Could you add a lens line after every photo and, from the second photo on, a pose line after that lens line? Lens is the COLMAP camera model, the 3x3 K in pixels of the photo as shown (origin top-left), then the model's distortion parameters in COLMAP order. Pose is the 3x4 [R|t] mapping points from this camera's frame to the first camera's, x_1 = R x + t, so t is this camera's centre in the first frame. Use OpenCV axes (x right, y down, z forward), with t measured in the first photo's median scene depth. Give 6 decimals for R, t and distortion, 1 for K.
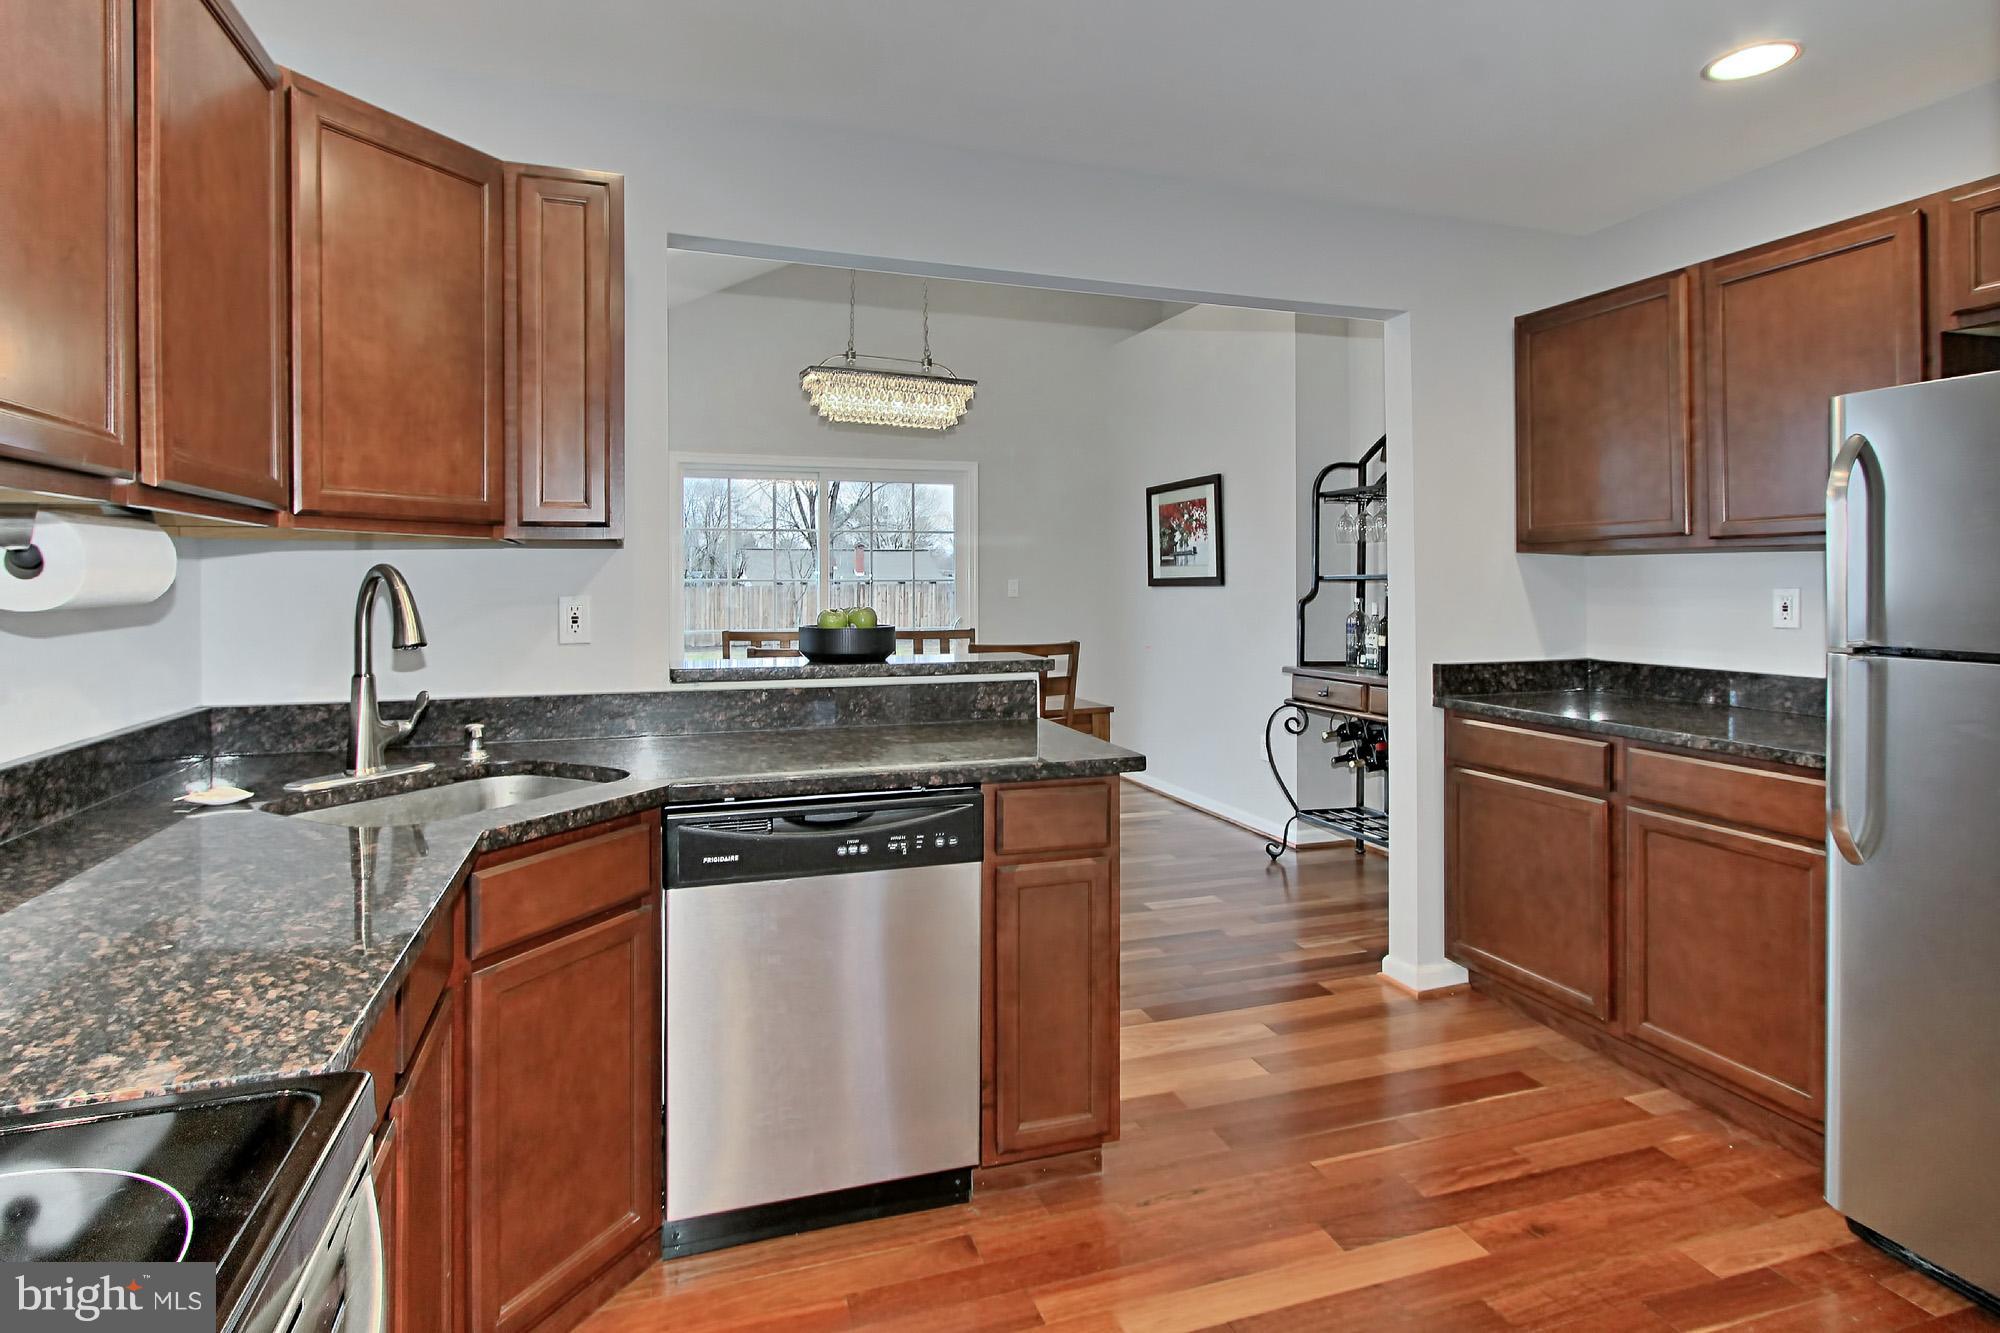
lens RADIAL K [[1039.5, 0, 1000.1], [0, 1039.5, 594.8], [0, 0, 1]] dist [-0.004779, 0.001028]
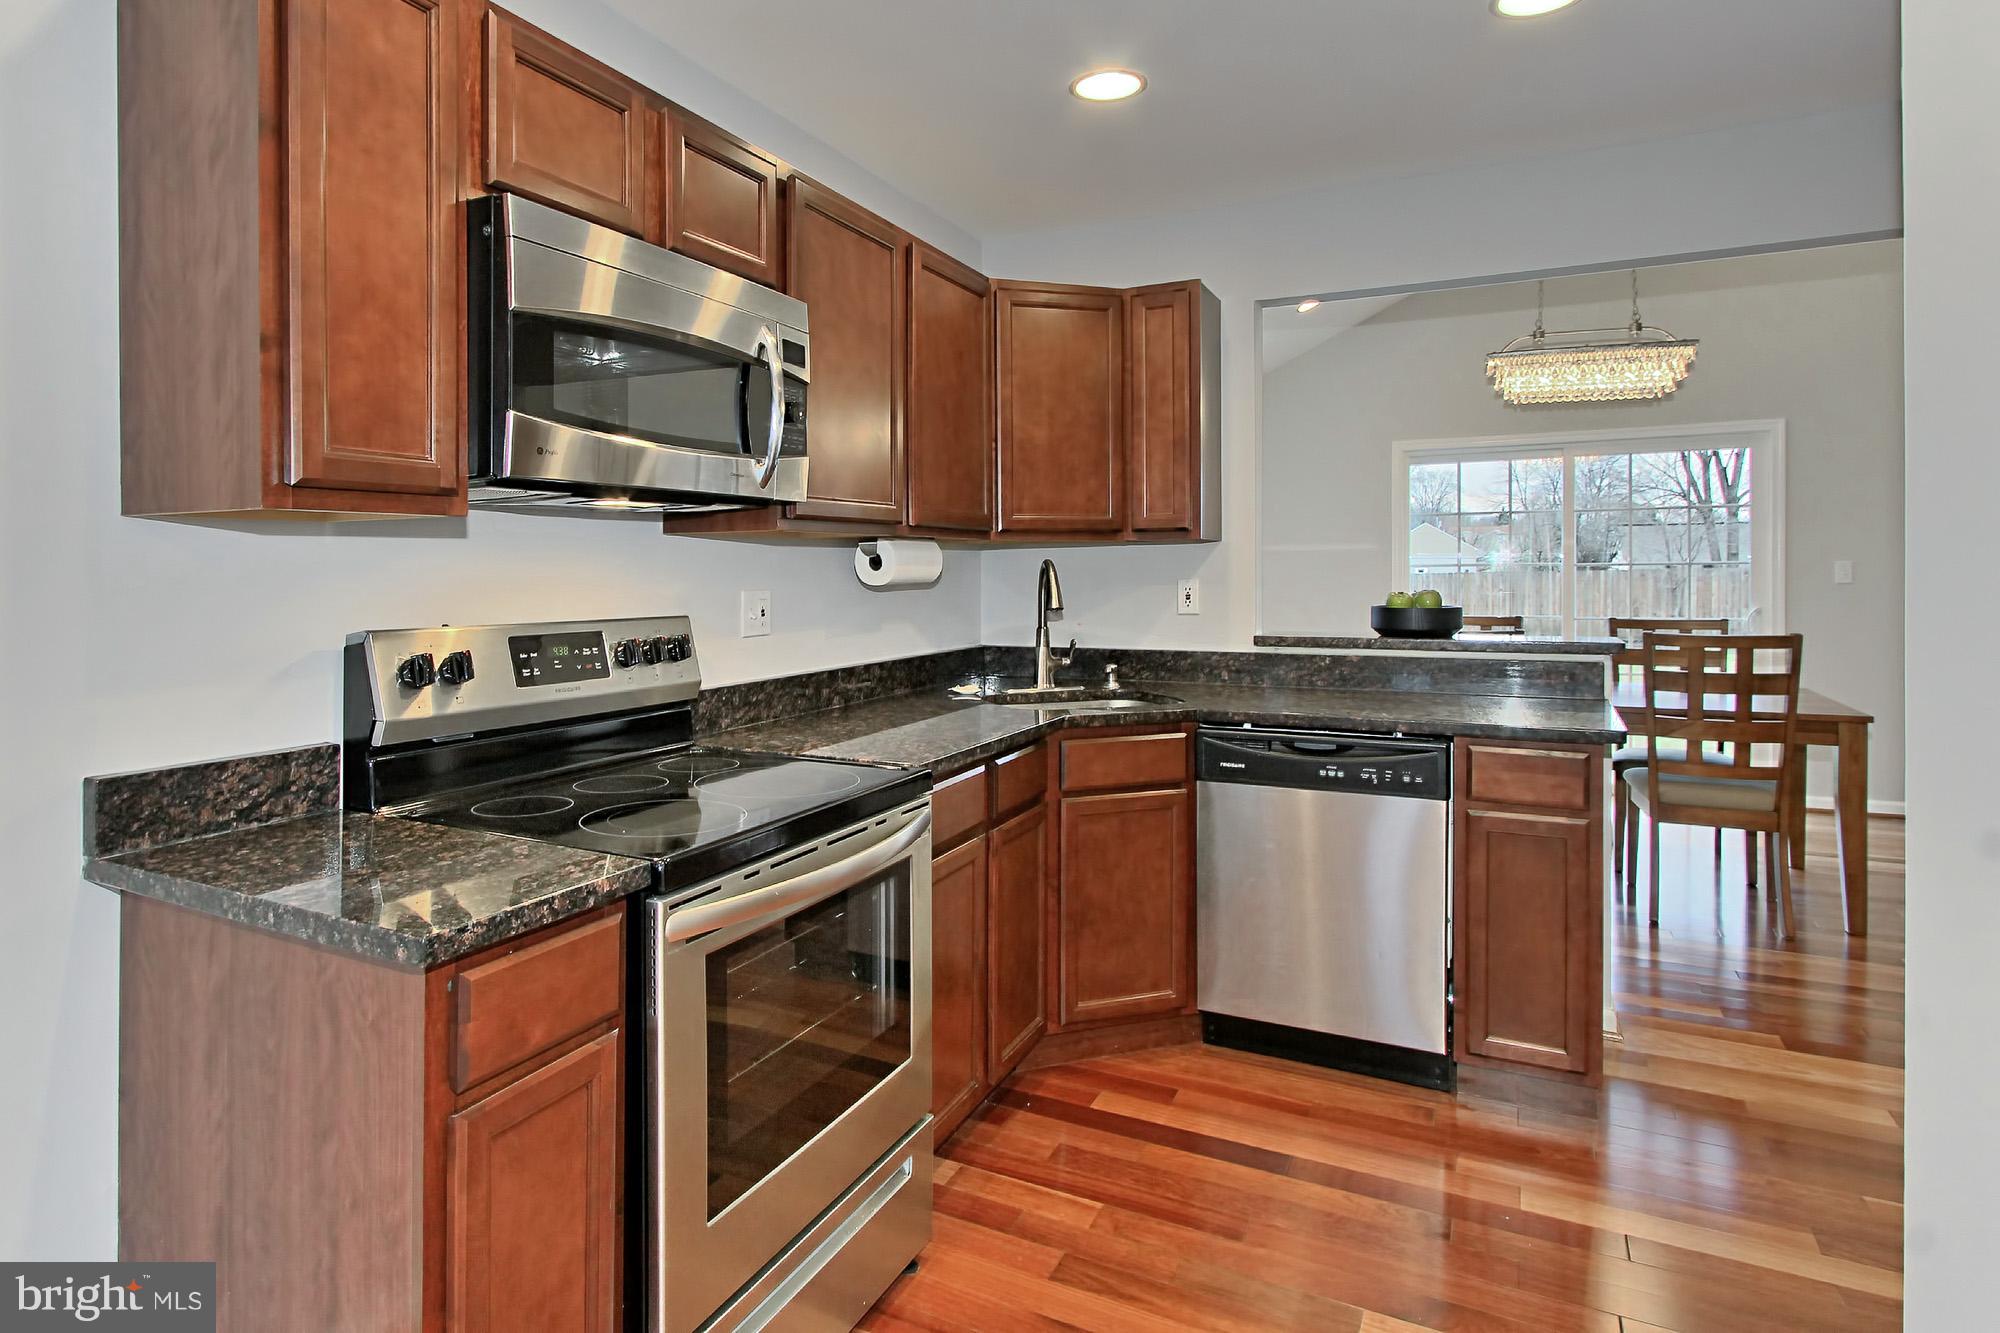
lens RADIAL K [[1133.0, 0, 919.1], [0, 1133.0, 576.7], [0, 0, 1]] dist [-0.000712, 0.000661]
pose [[0.684334, -0.000722, -0.729169, 0.525675], [-0.001697, 0.999995, -0.002583, 0.002674], [0.729167, 0.003004, 0.684329, -0.341901]]
